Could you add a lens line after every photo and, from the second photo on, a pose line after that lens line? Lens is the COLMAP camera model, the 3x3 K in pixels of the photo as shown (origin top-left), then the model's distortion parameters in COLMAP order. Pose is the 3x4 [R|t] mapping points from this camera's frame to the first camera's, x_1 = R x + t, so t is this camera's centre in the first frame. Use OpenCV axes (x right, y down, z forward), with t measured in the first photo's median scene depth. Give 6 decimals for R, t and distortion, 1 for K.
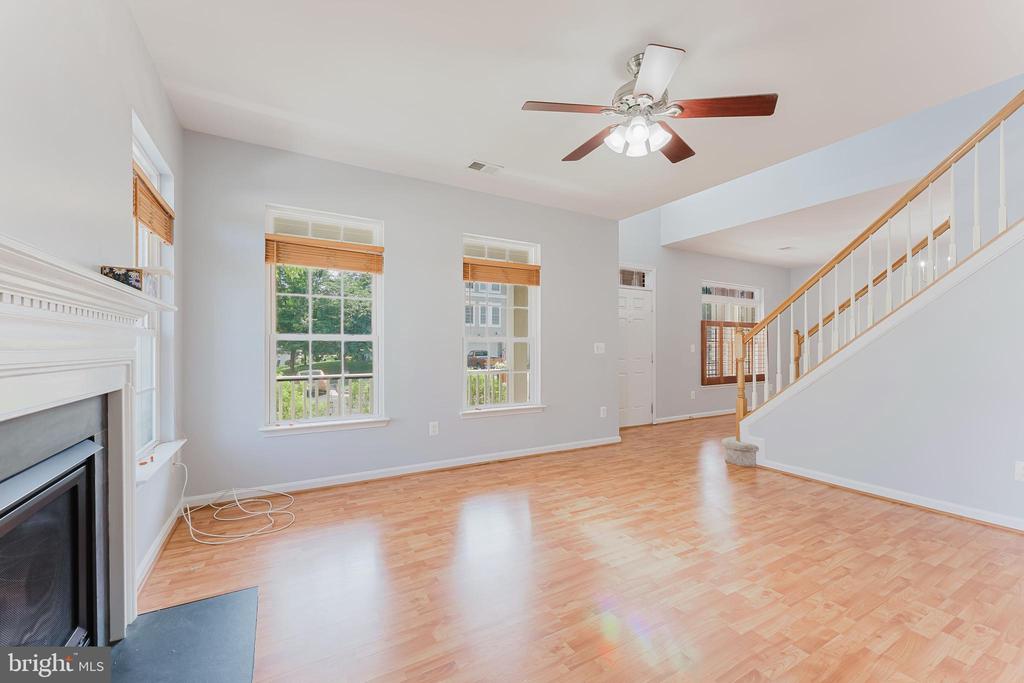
lens RADIAL K [[412.9, 0, 512.0], [0, 412.9, 341.5], [0, 0, 1]] dist [-0.000956, 0.000194]
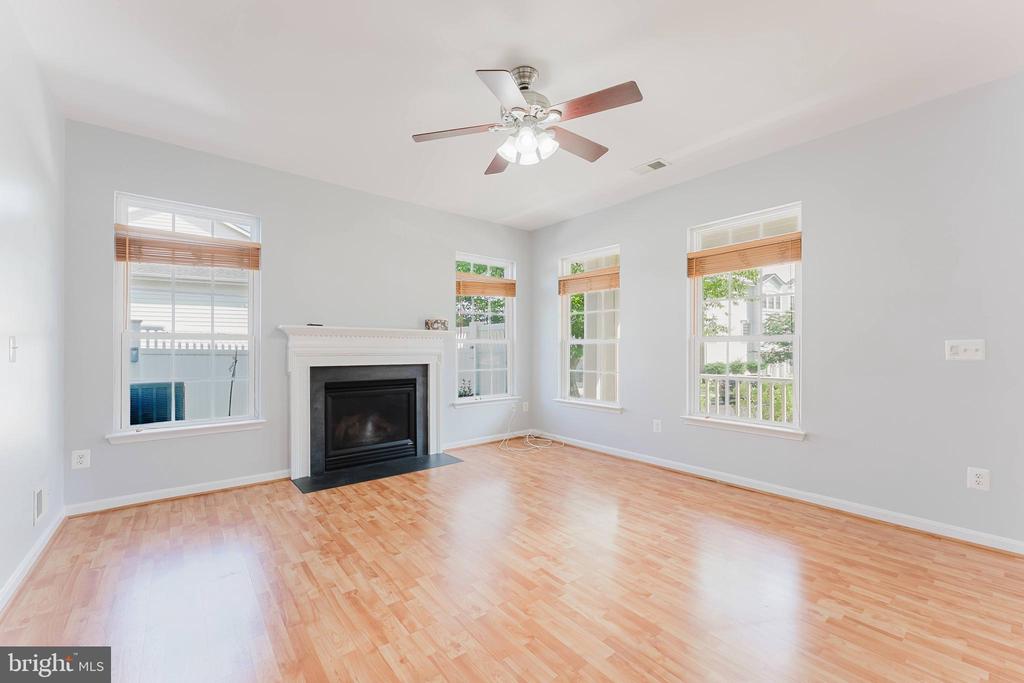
lens RADIAL K [[412.9, 0, 512.0], [0, 412.9, 341.5], [0, 0, 1]] dist [-0.000956, 0.000194]
pose [[0.159923, -0.018786, -0.986951, 0.861410], [0.012915, 0.999773, -0.016937, 0.010686], [0.987045, -0.010038, 0.160130, 0.513738]]
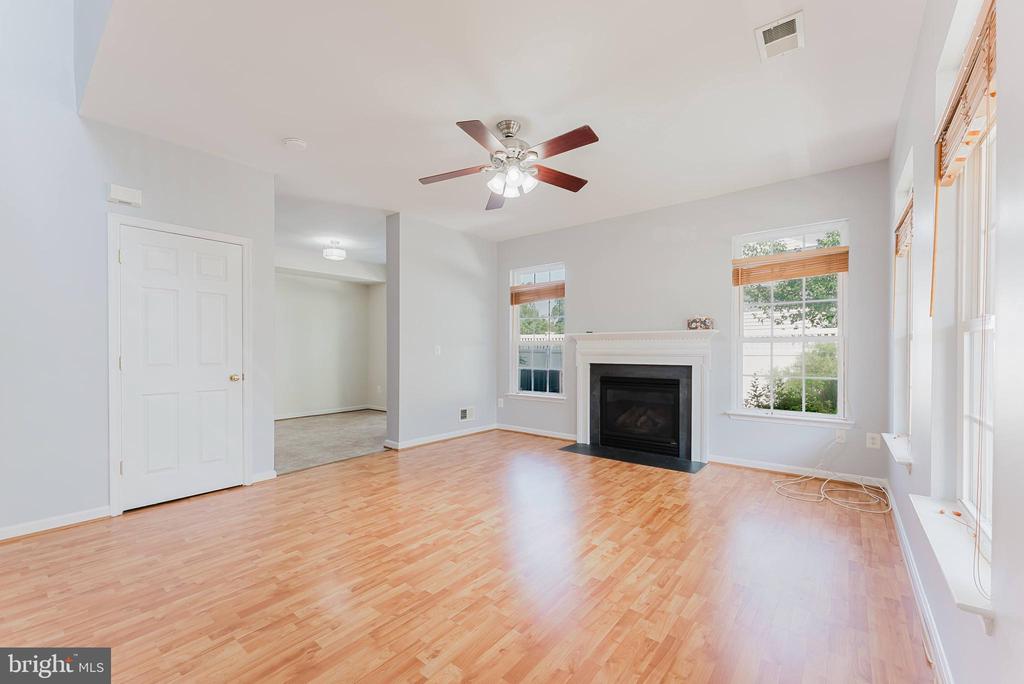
lens RADIAL K [[412.9, 0, 512.0], [0, 412.9, 342.0], [0, 0, 1]] dist [-0.000956, 0.000194]
pose [[-0.931797, -0.006605, -0.362921, 0.495708], [0.005482, 0.999464, -0.032265, 0.021895], [0.362939, -0.032054, -0.931261, 1.412565]]
